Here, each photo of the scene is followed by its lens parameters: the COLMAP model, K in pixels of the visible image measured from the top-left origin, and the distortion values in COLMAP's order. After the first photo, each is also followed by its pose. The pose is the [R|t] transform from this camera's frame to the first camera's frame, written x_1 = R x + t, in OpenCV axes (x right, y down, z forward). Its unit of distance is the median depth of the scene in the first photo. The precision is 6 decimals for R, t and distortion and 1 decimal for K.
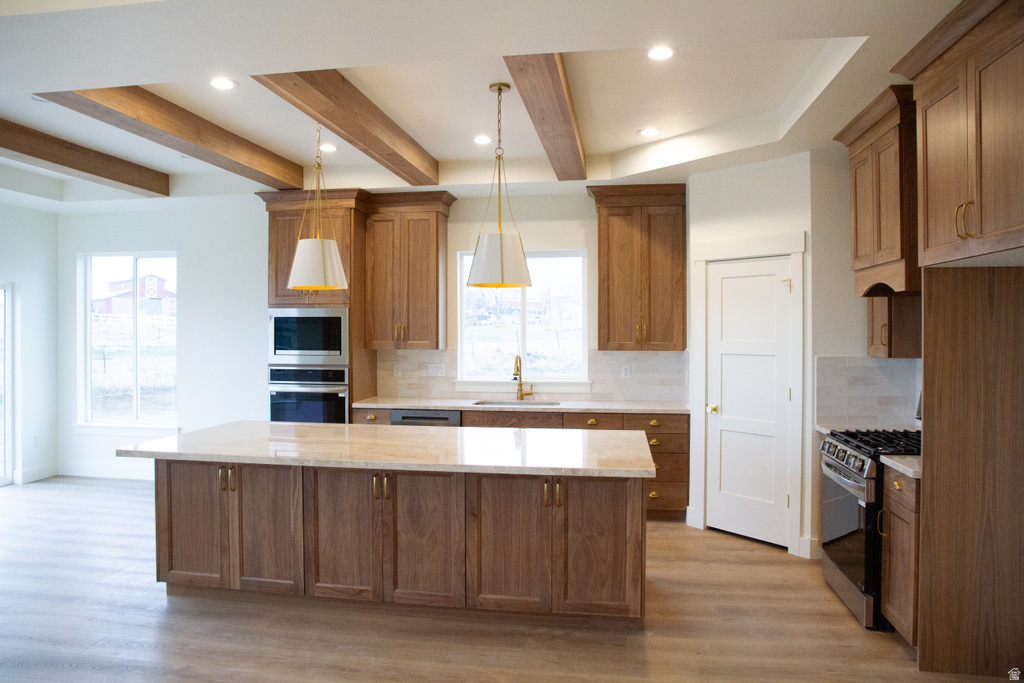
lens RADIAL K [[690.9, 0, 511.0], [0, 690.9, 337.9], [0, 0, 1]] dist [-0.117473, 0.072210]
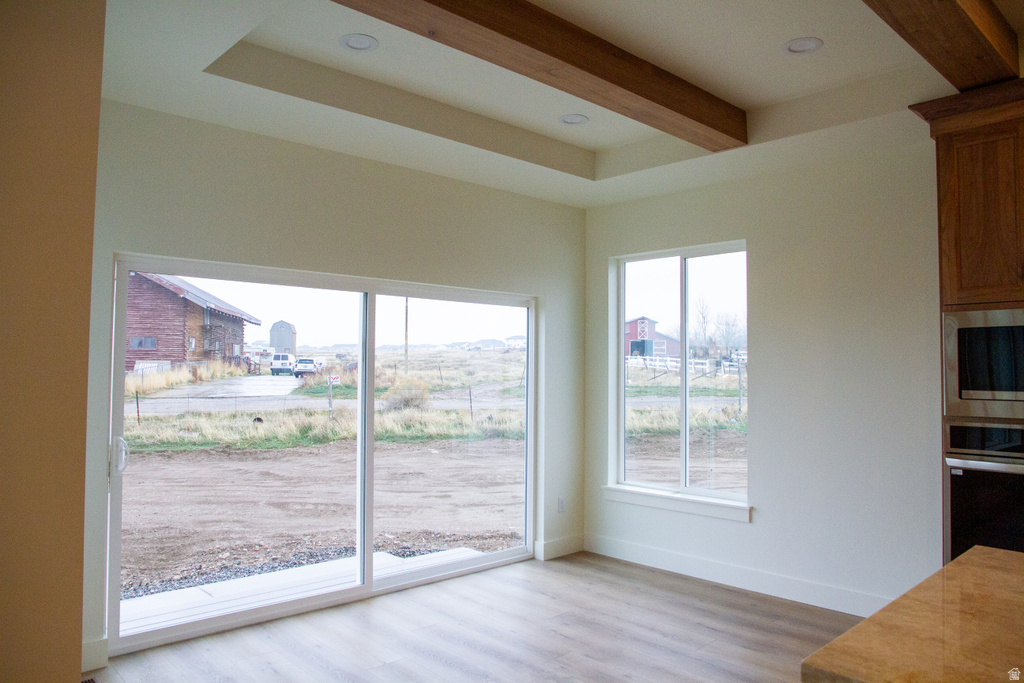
lens RADIAL K [[724.8, 0, 512.0], [0, 724.8, 341.5], [0, 0, 1]] dist [-0.000194, 0.000871]
pose [[0.783860, -0.020773, -0.620590, -0.330520], [-0.012304, 0.998724, -0.048972, 0.014719], [0.620816, 0.046023, 0.782604, 0.419397]]
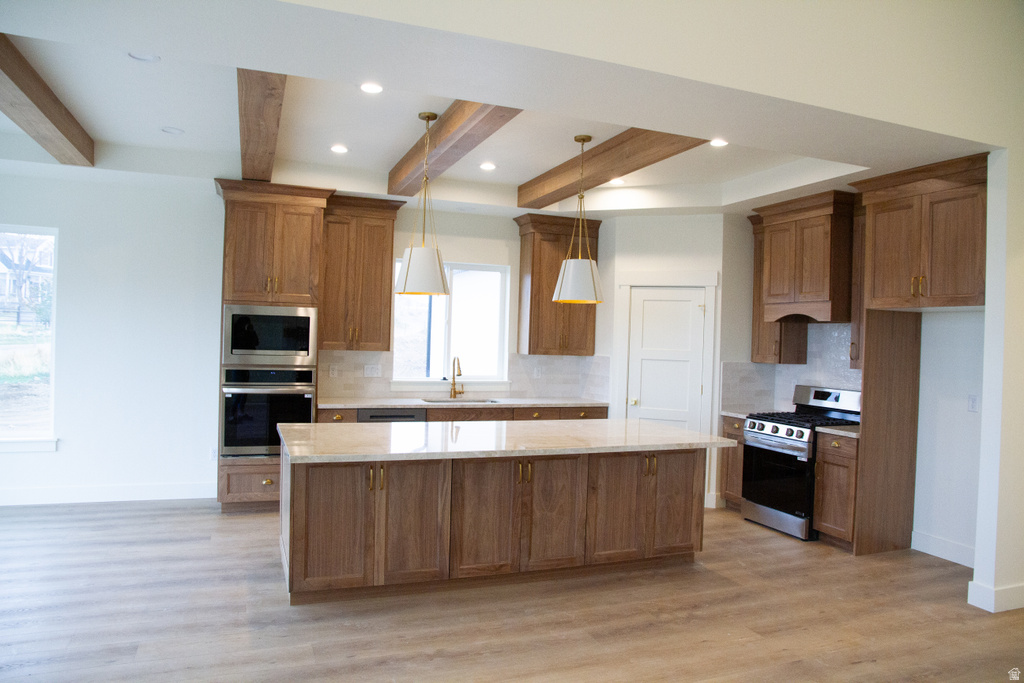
lens RADIAL K [[690.9, 0, 511.0], [0, 690.9, 337.9], [0, 0, 1]] dist [-0.117473, 0.072210]
pose [[0.864502, 0.024919, 0.502011, -0.594360], [-0.025169, 0.999663, -0.006279, -0.001980], [-0.501999, -0.007207, 0.864838, 0.002377]]
